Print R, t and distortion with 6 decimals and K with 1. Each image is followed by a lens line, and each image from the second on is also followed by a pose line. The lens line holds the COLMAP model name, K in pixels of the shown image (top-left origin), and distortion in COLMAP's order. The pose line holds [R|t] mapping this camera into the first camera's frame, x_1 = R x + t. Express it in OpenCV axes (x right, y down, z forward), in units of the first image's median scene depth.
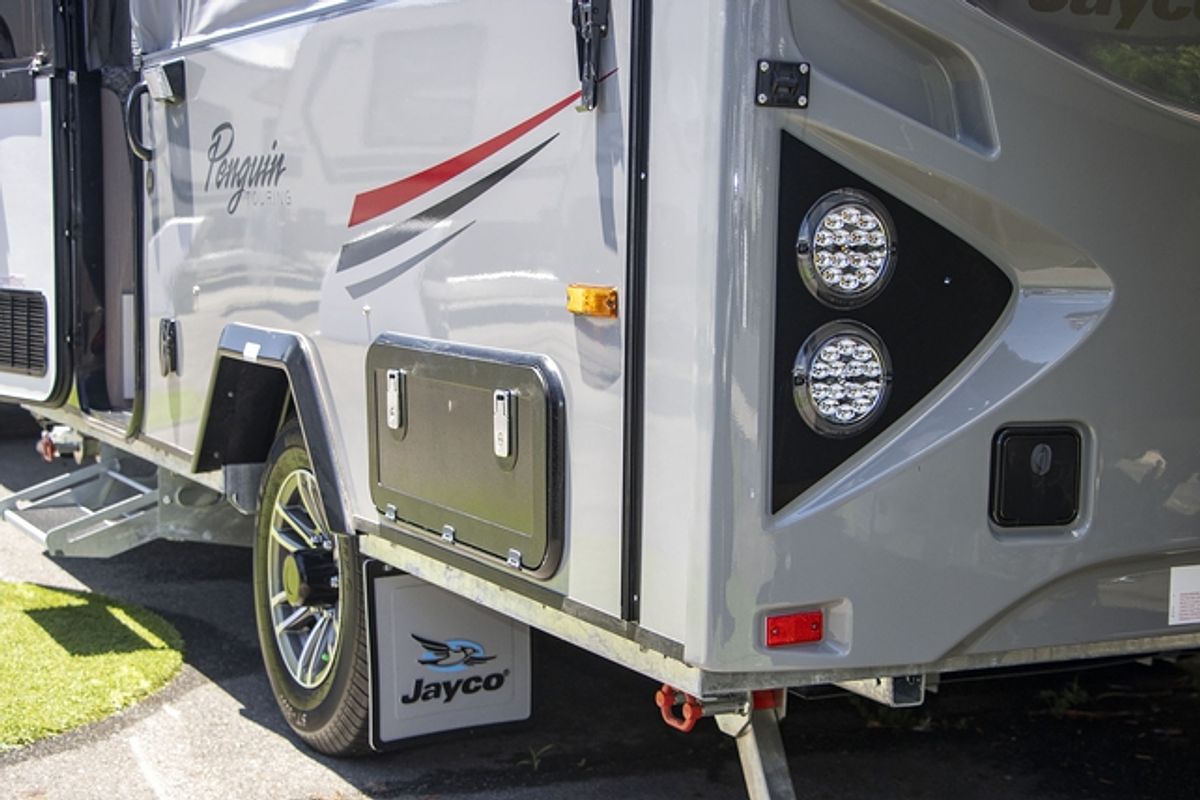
lens RADIAL K [[1935.4, 0, 600.5], [0, 1935.4, 444.1], [0, 0, 1]] dist [0.030868, 0.047979]
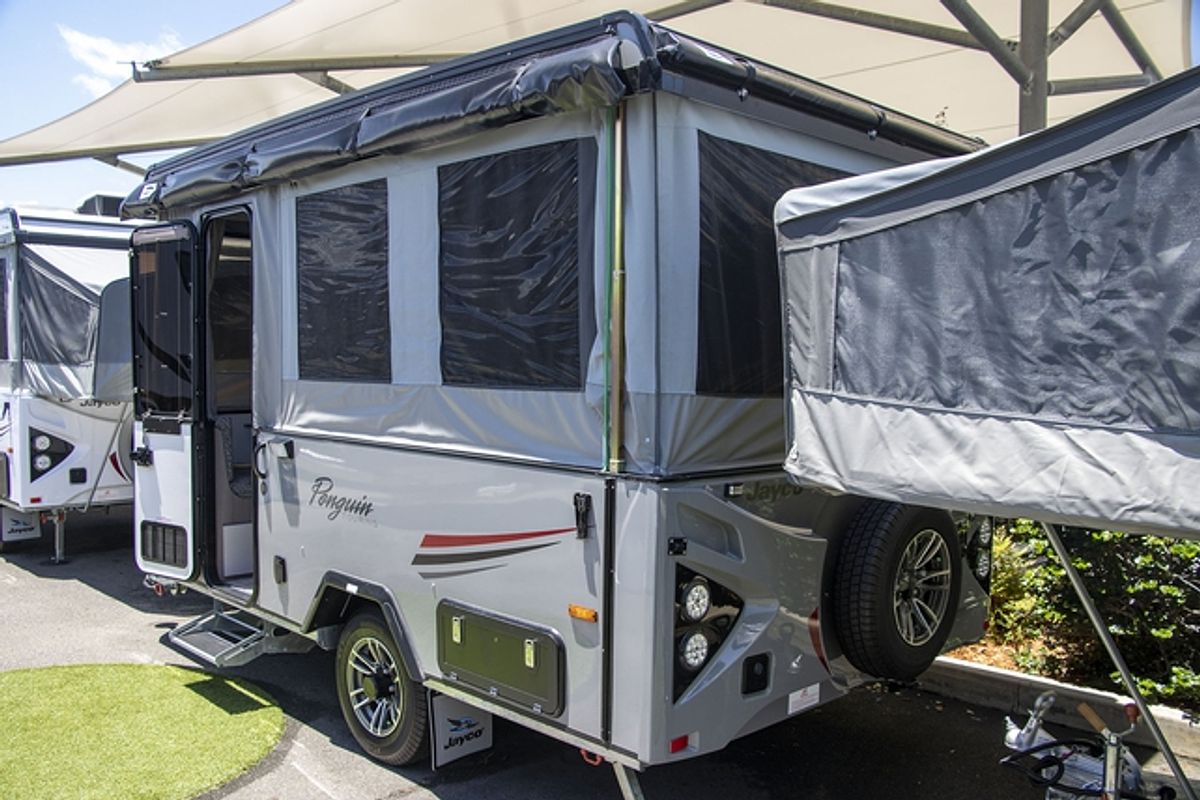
lens RADIAL K [[1020.8, 0, 598.8], [0, 1020.8, 430.2], [0, 0, 1]] dist [-0.127361, 0.002144]
pose [[0.955986, -0.020199, 0.292716, -0.259188], [0.033271, 0.998656, -0.039749, -0.182773], [-0.291520, 0.047738, 0.955373, -0.195658]]
